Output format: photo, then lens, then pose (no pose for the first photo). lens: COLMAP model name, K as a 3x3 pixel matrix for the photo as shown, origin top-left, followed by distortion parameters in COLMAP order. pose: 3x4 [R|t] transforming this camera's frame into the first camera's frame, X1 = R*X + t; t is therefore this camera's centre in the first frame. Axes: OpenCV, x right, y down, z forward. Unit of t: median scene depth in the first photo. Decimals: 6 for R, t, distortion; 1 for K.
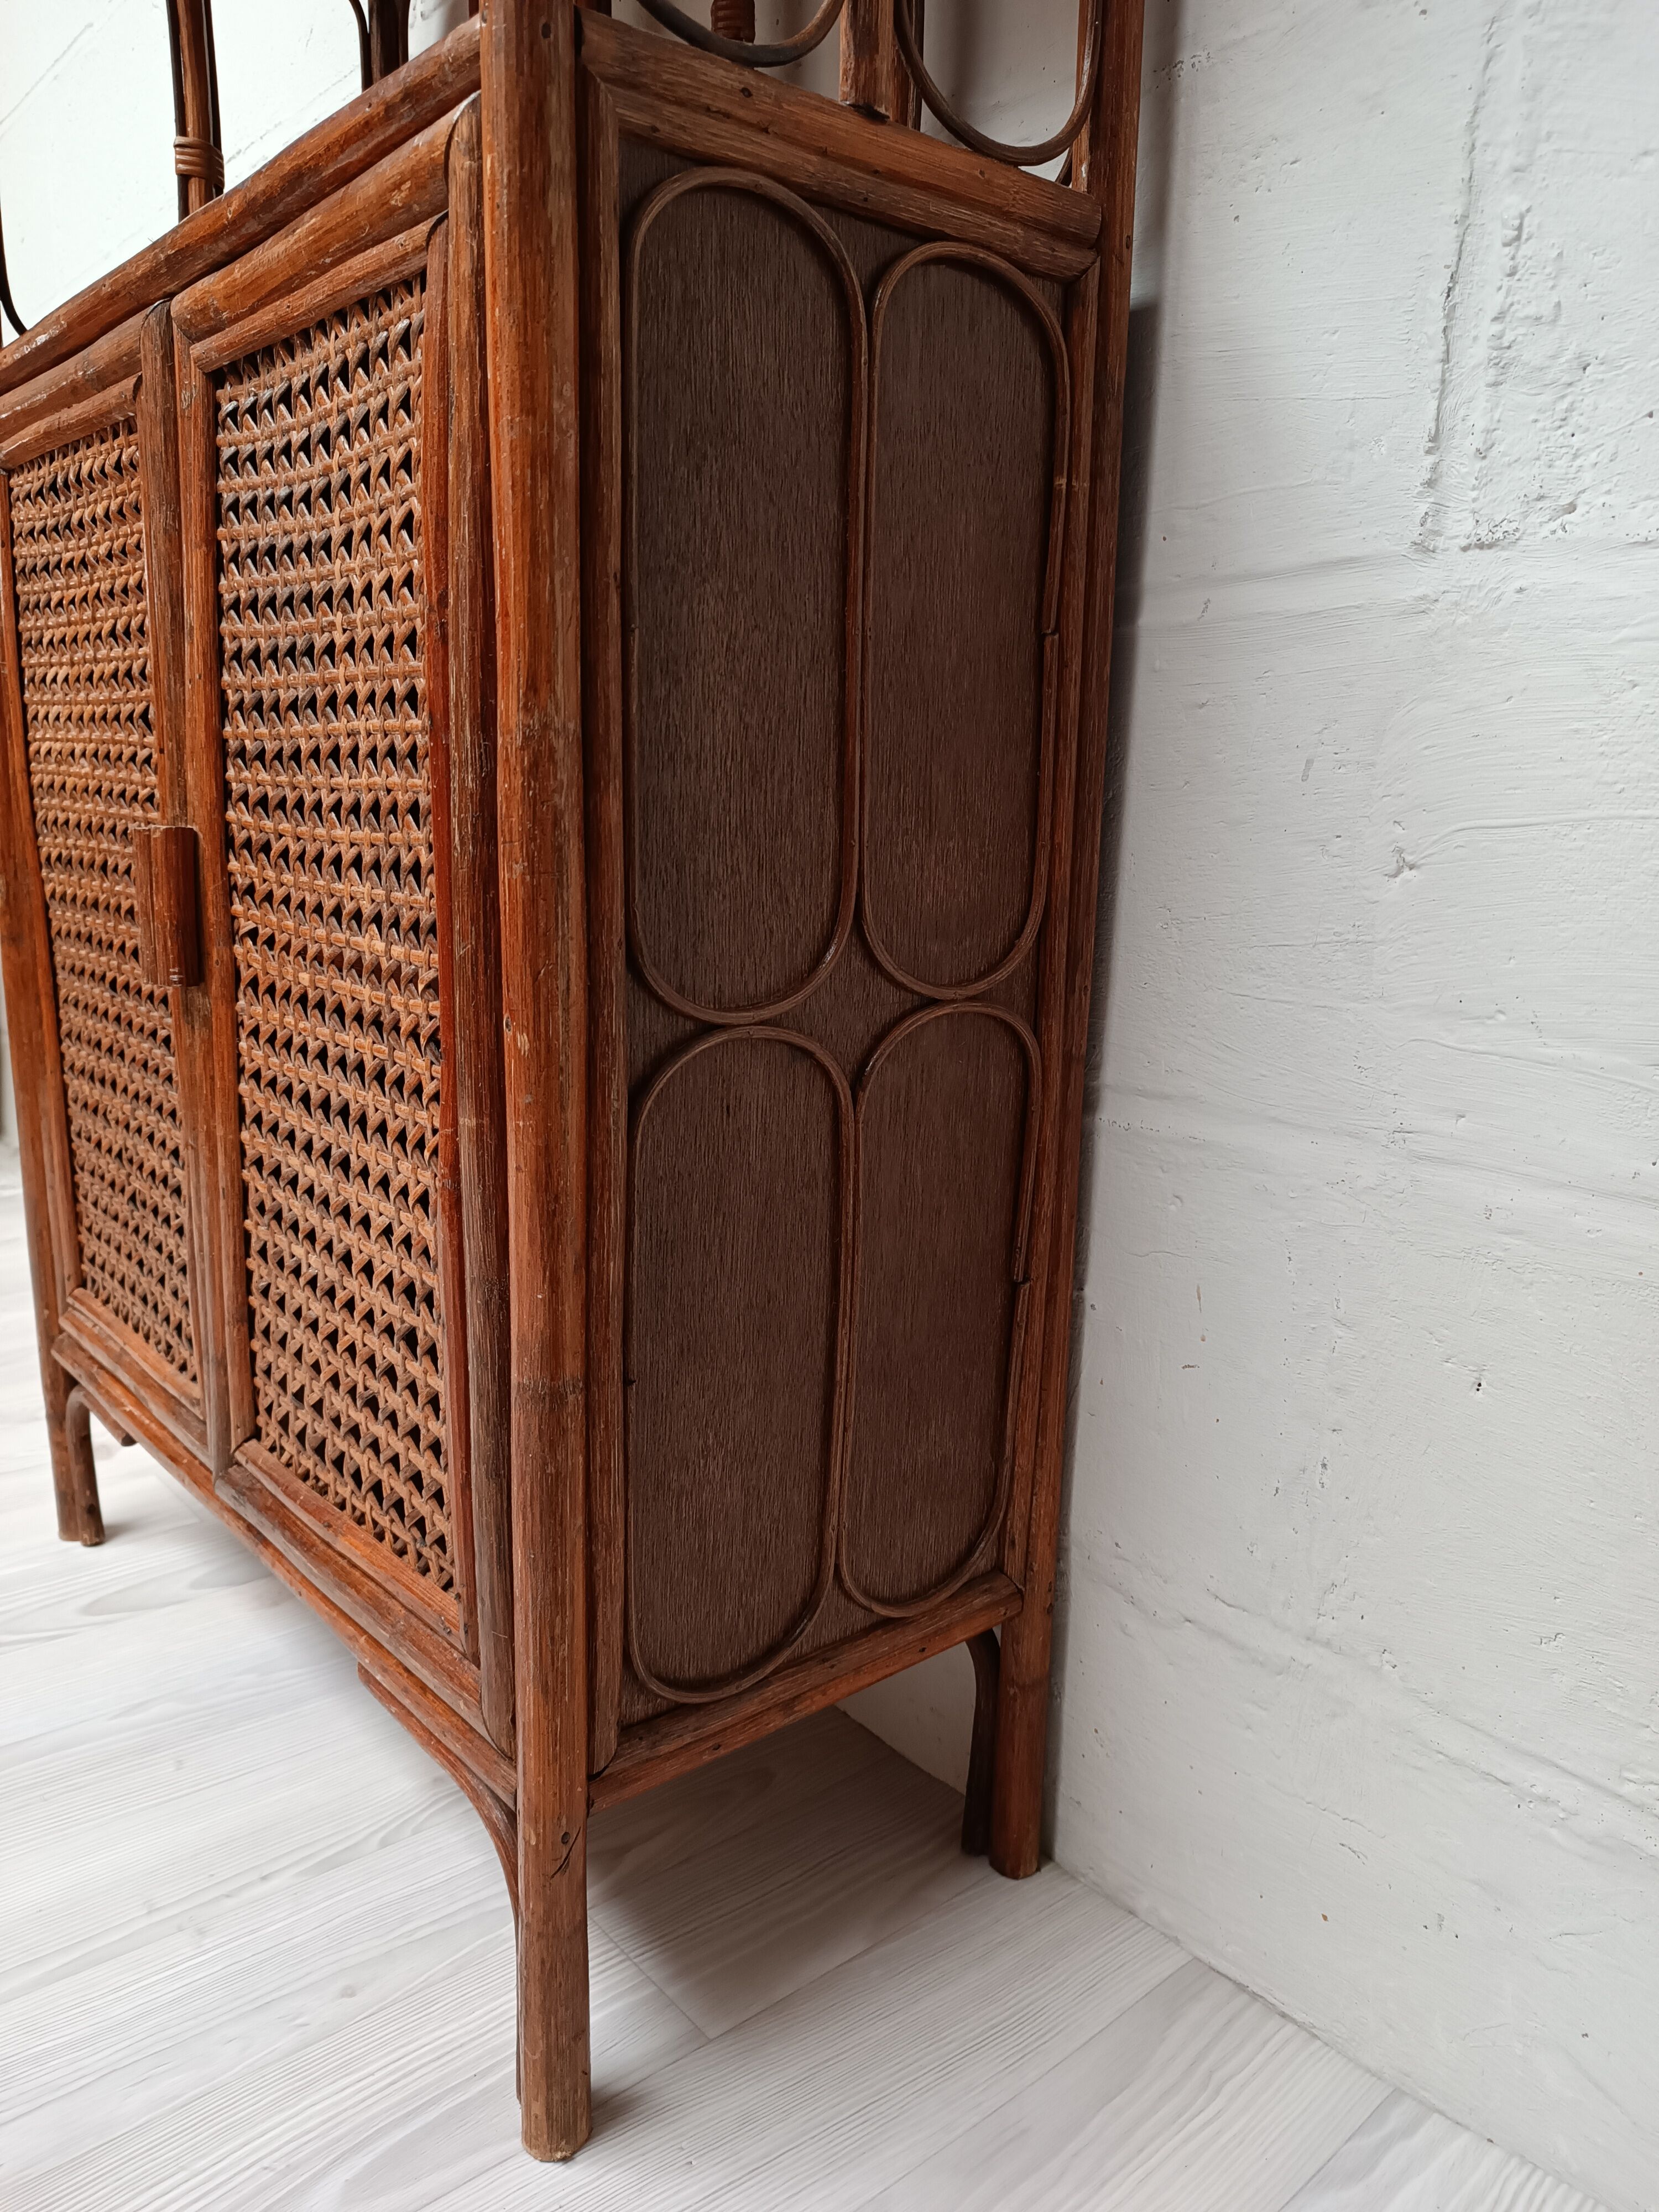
lens RADIAL K [[1586.6, 0, 824.5], [0, 1586.6, 1104.0], [0, 0, 1]] dist [0.023708, -0.026917]
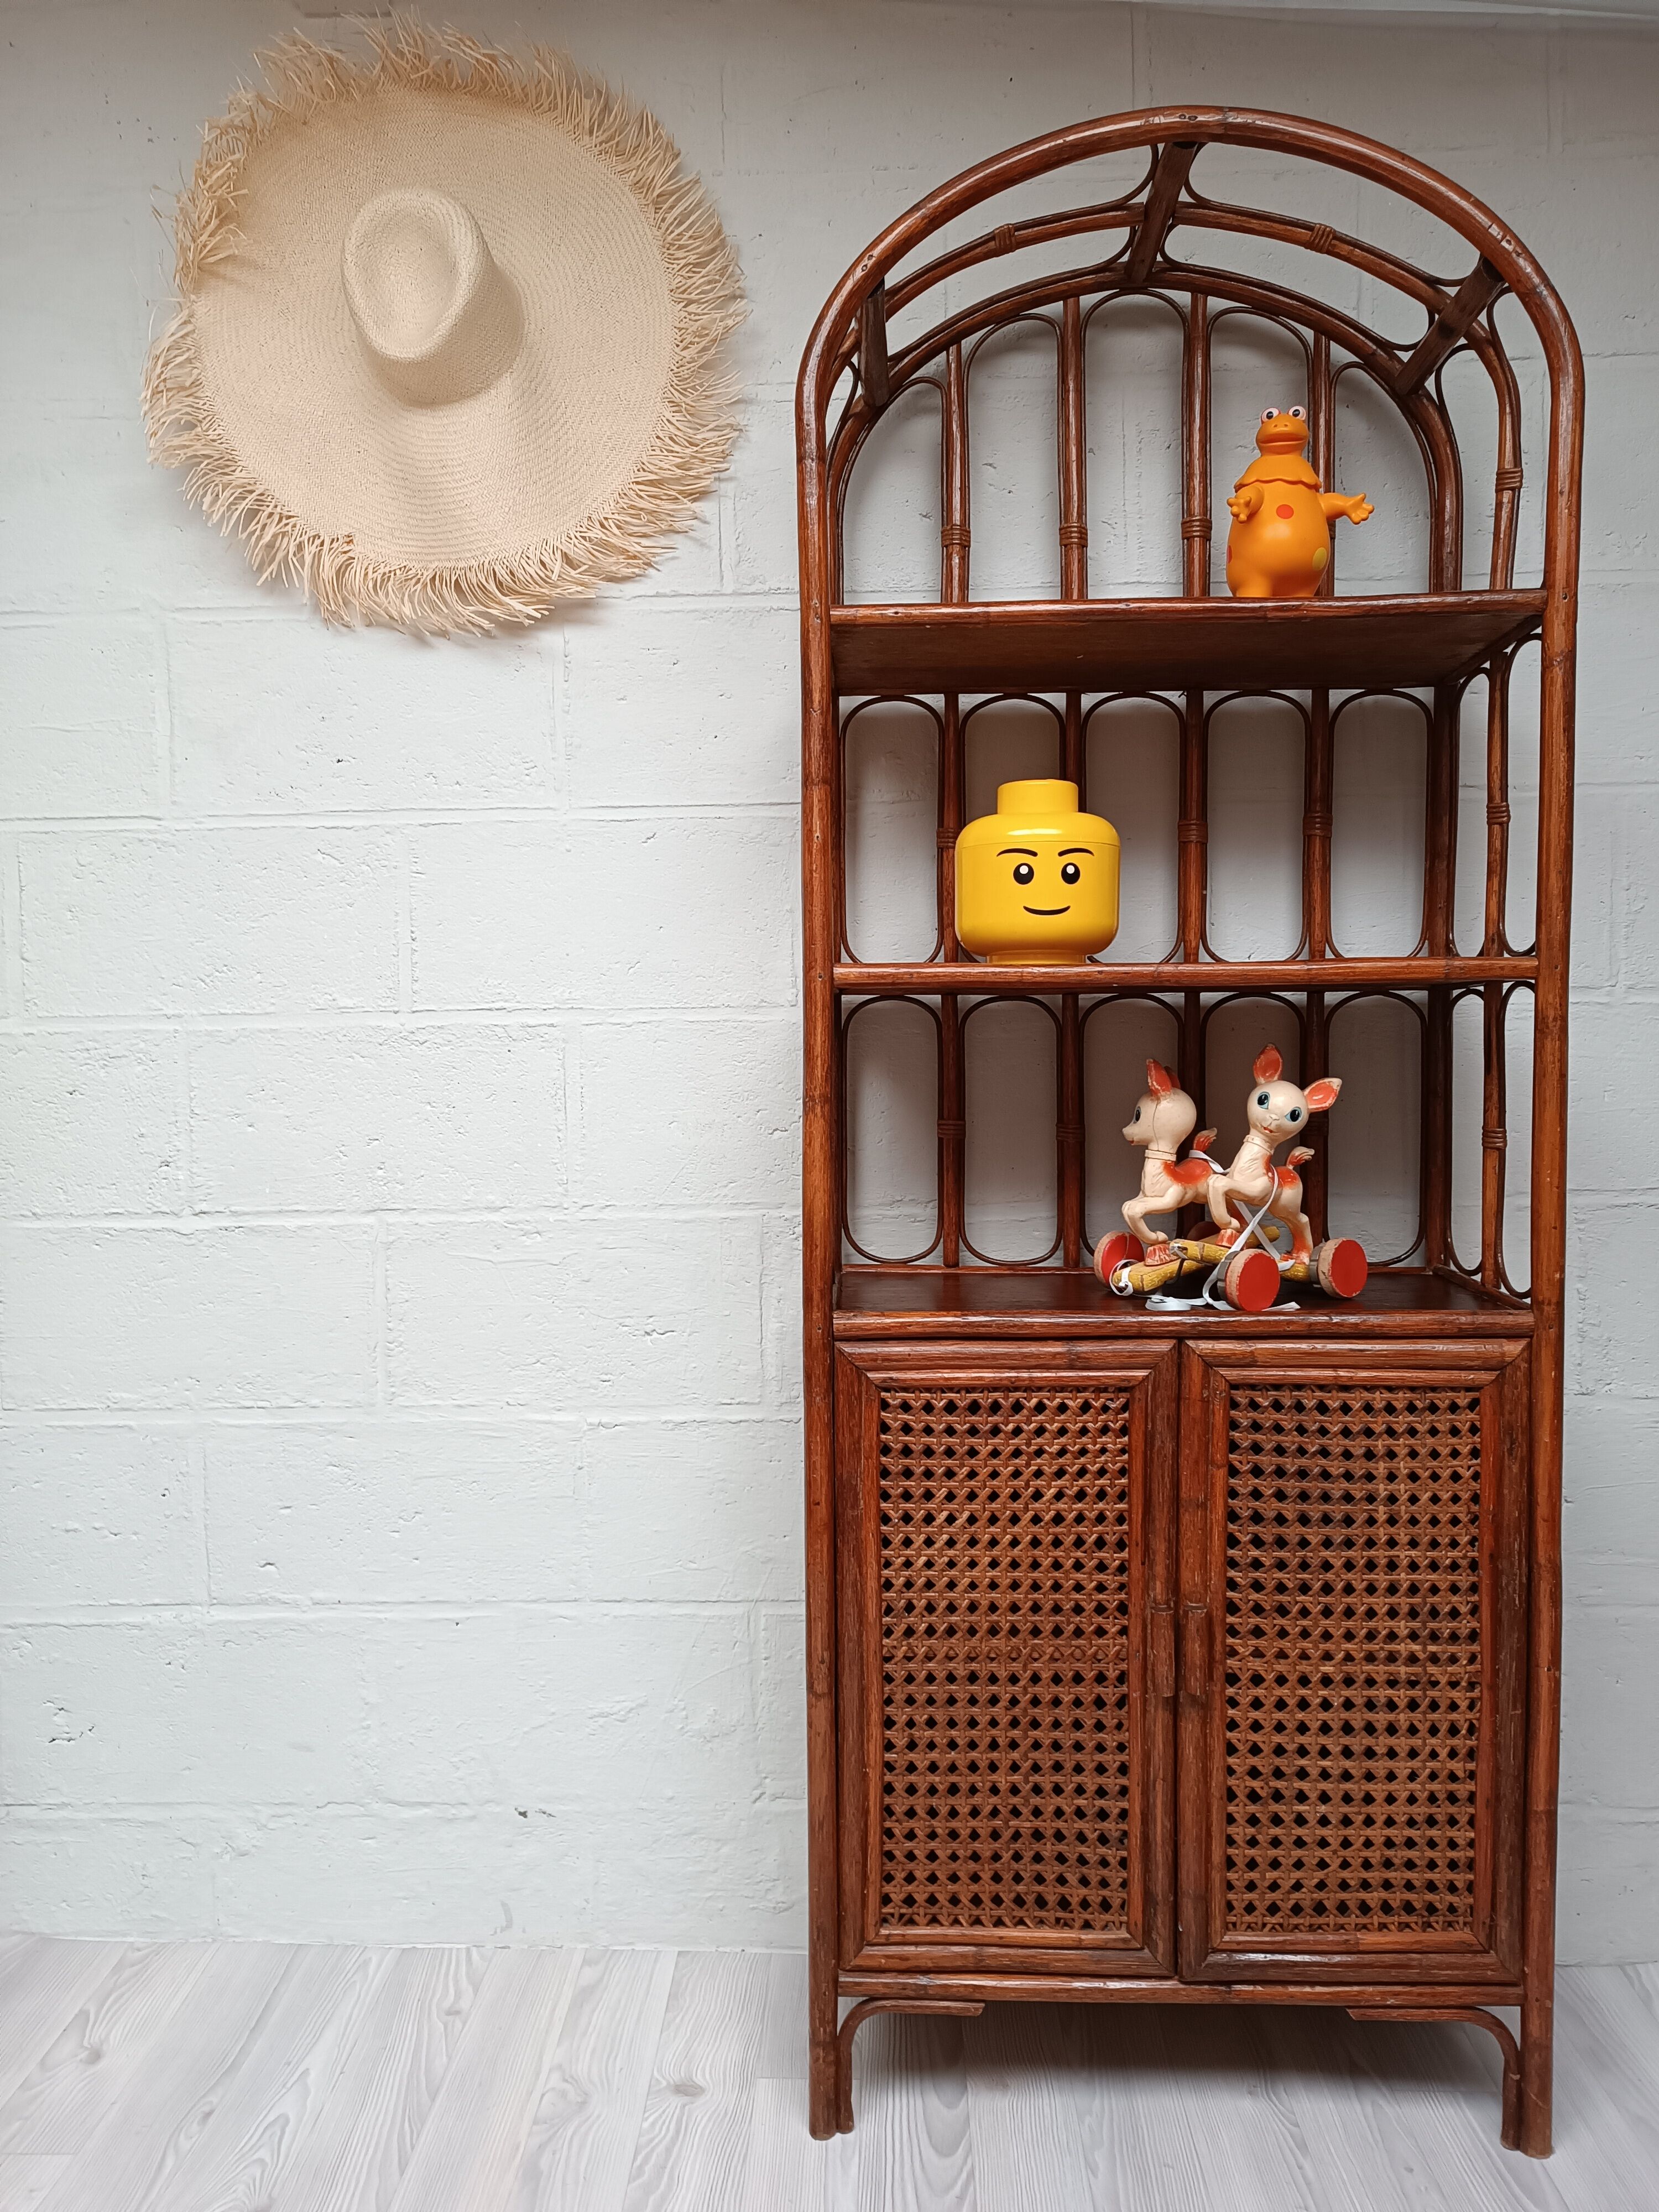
lens RADIAL K [[1571.8, 0, 833.2], [0, 1571.8, 1106.5], [0, 0, 1]] dist [0.020308, -0.016875]
pose [[0.676678, -0.067536, 0.733175, -2.438464], [0.171362, 0.982885, -0.067619, -0.847488], [-0.716060, 0.171395, 0.676669, -0.067165]]
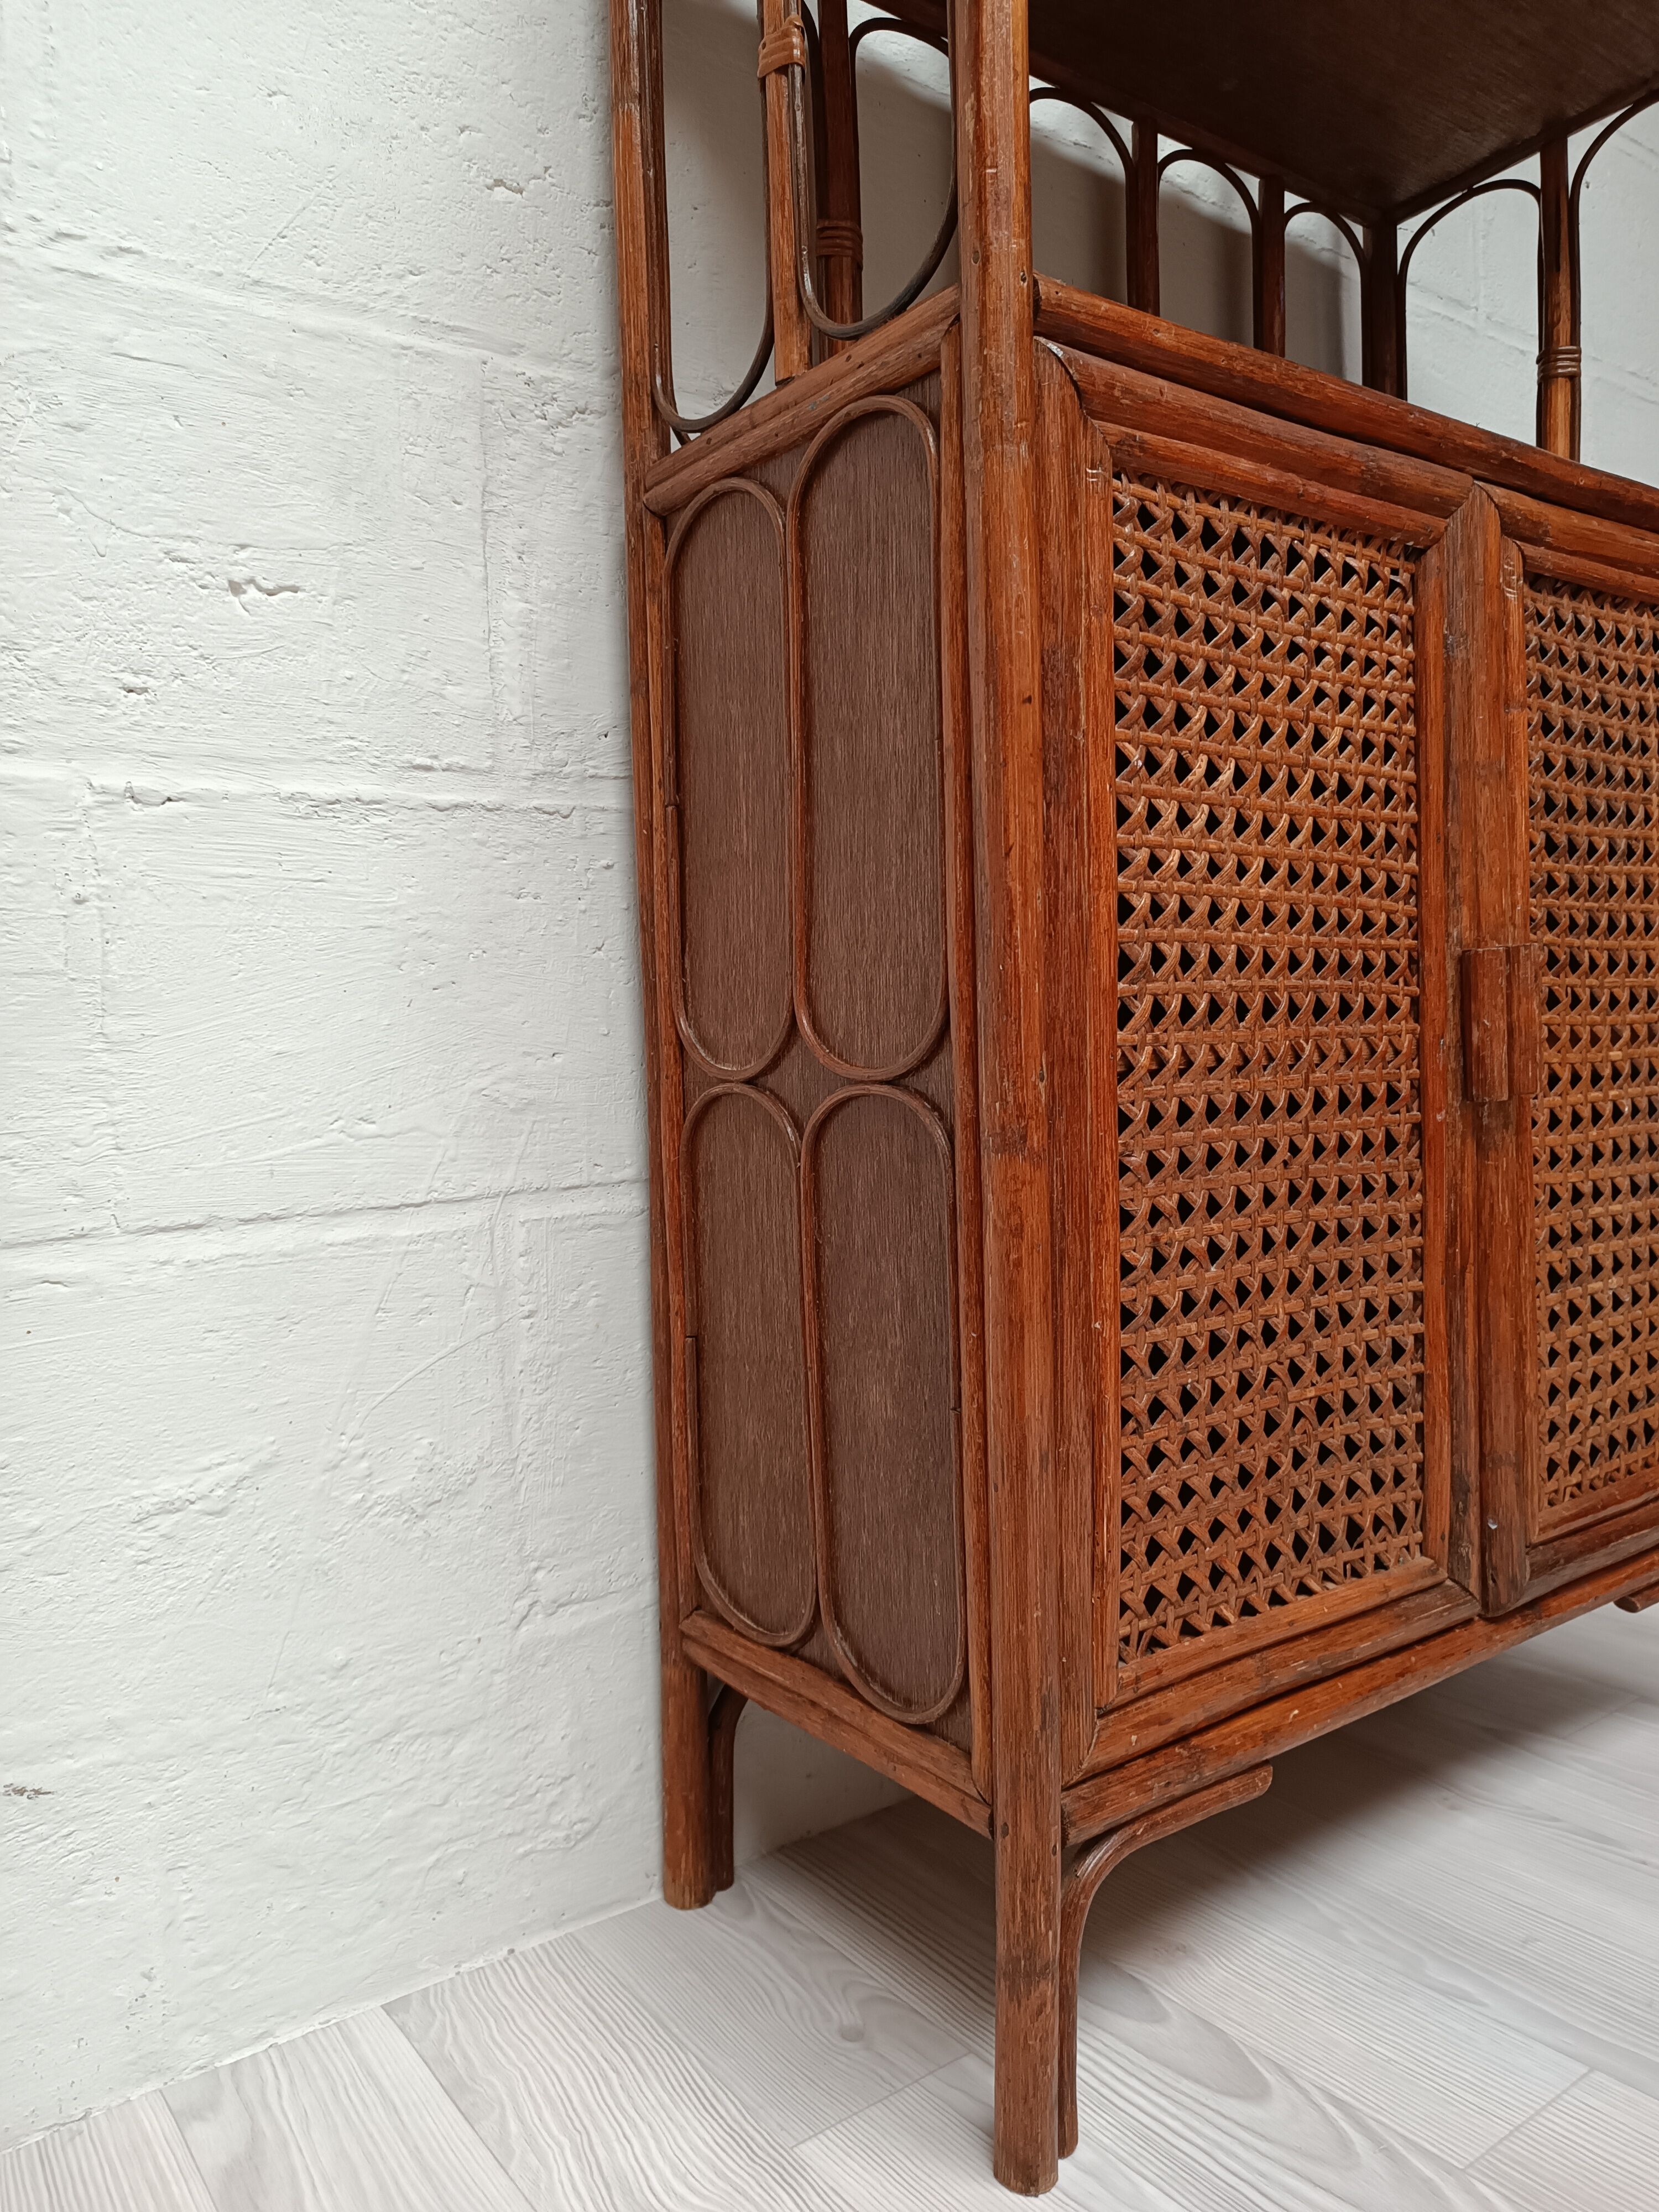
lens RADIAL K [[1586.6, 0, 824.5], [0, 1586.6, 1104.0], [0, 0, 1]] dist [0.023708, -0.026917]
pose [[0.076896, -0.073595, 0.994319, -1.833371], [0.231575, 0.971318, 0.053984, -0.285814], [-0.969773, 0.226108, 0.091733, 1.659633]]
